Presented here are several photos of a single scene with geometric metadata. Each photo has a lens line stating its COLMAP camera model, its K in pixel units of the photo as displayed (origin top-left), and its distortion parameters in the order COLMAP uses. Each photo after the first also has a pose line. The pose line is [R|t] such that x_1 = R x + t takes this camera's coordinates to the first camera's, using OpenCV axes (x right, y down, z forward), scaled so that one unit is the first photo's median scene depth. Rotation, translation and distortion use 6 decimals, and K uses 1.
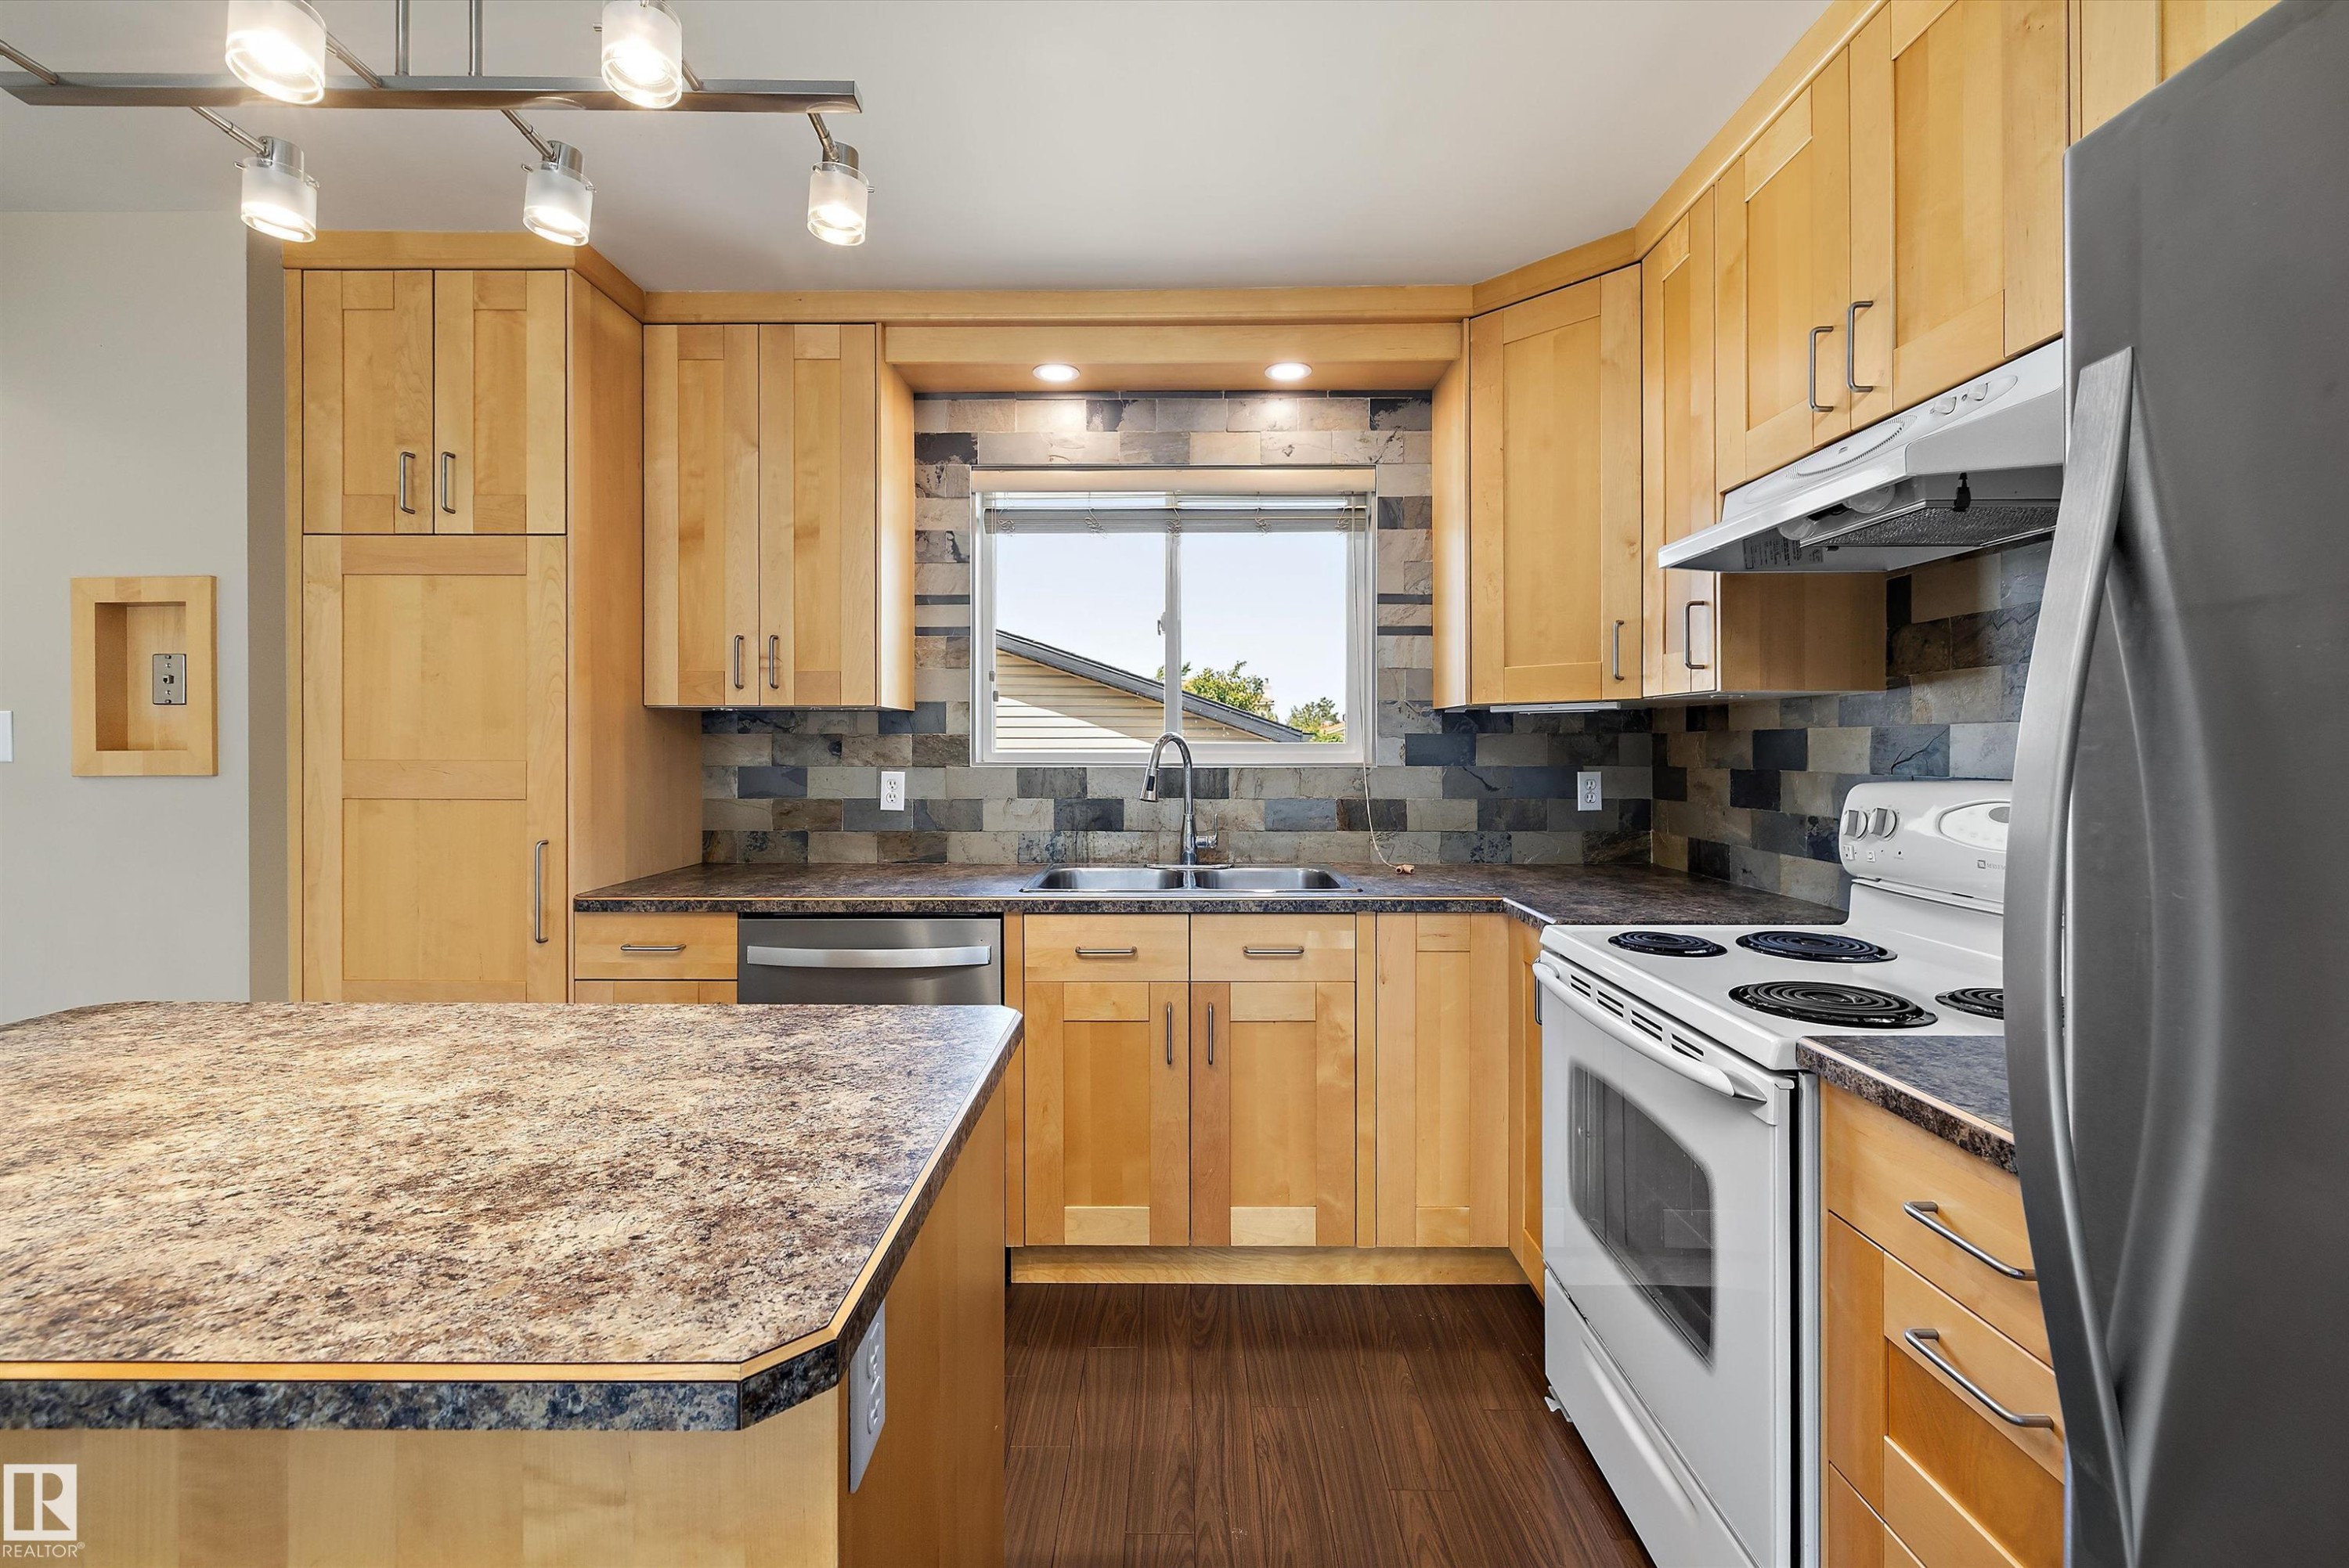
lens RADIAL K [[991.1, 0, 1170.5], [0, 991.1, 748.6], [0, 0, 1]] dist [-0.003499, 0.001854]
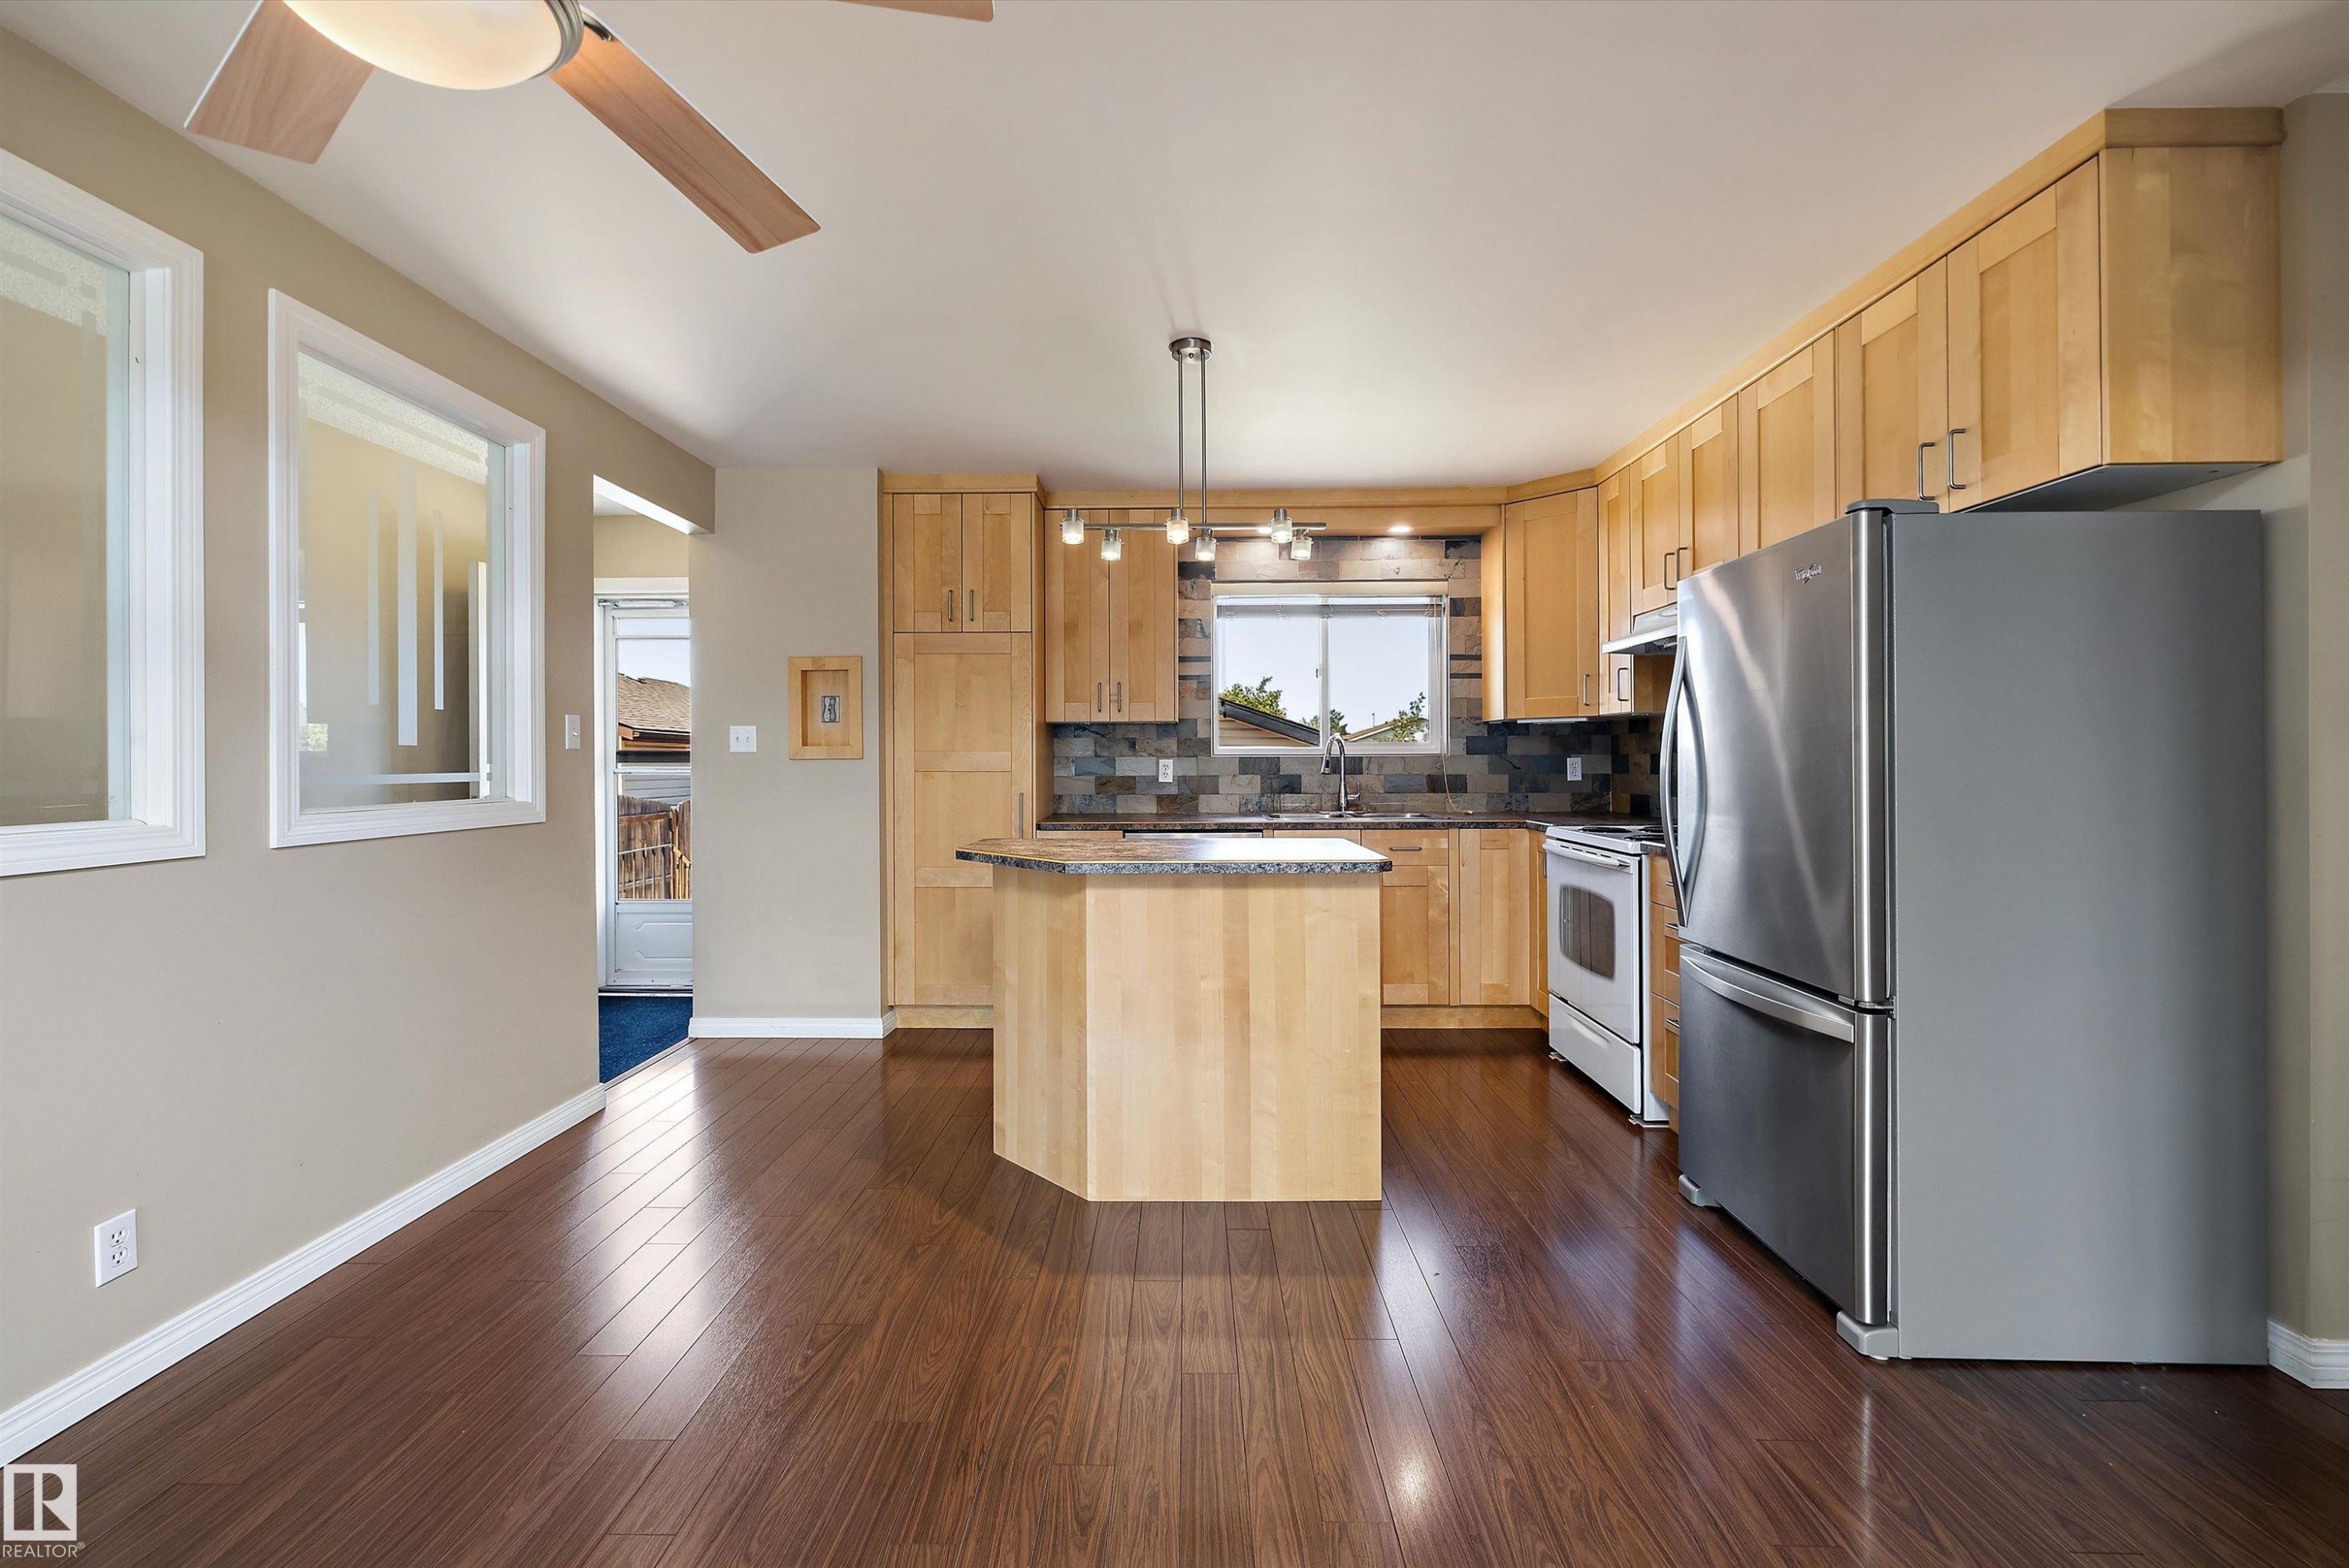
lens RADIAL K [[991.1, 0, 1164.4], [0, 991.1, 761.1], [0, 0, 1]] dist [-0.003499, 0.001854]
pose [[0.999938, -0.004231, -0.010336, -0.303910], [0.004227, 0.999991, -0.000471, 0.030644], [0.010337, 0.000427, 0.999946, -0.815140]]
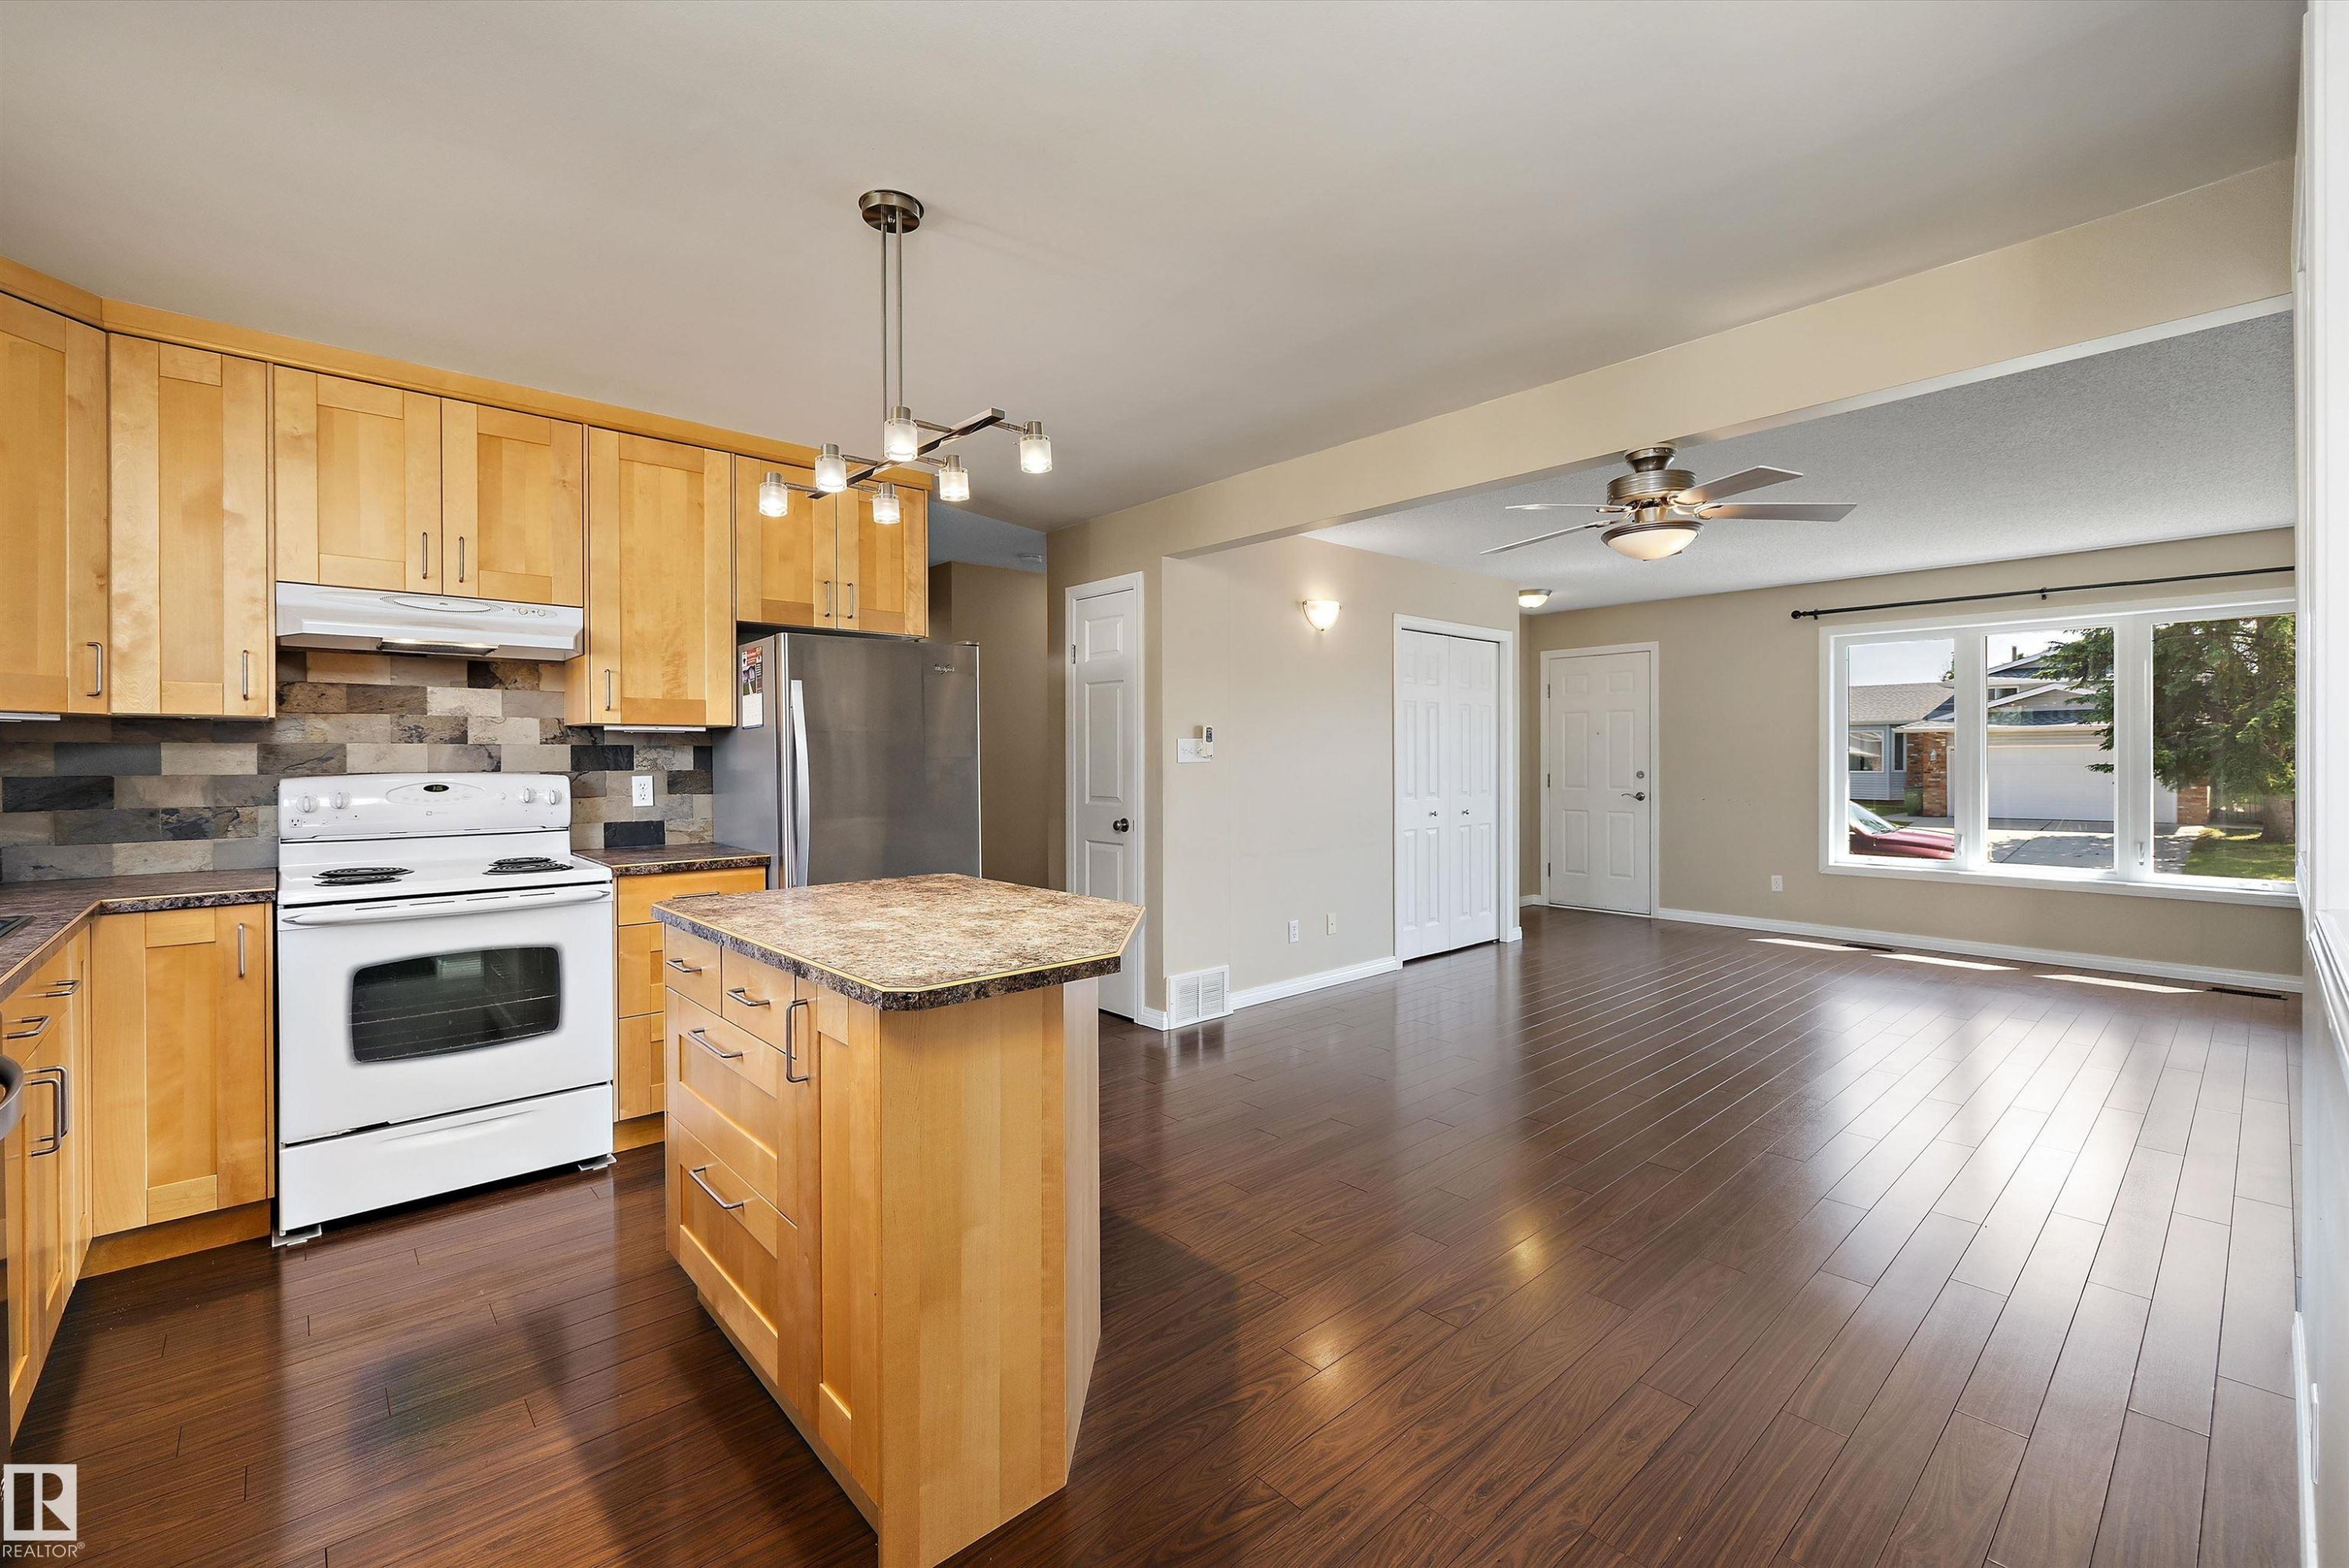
lens RADIAL K [[991.1, 0, 1175.3], [0, 991.1, 765.0], [0, 0, 1]] dist [-0.003499, 0.001854]
pose [[-0.679029, -0.003784, 0.734102, -1.071064], [0.003941, 0.999954, 0.008801, 0.002411], [-0.734101, 0.008869, -0.678982, 0.779074]]
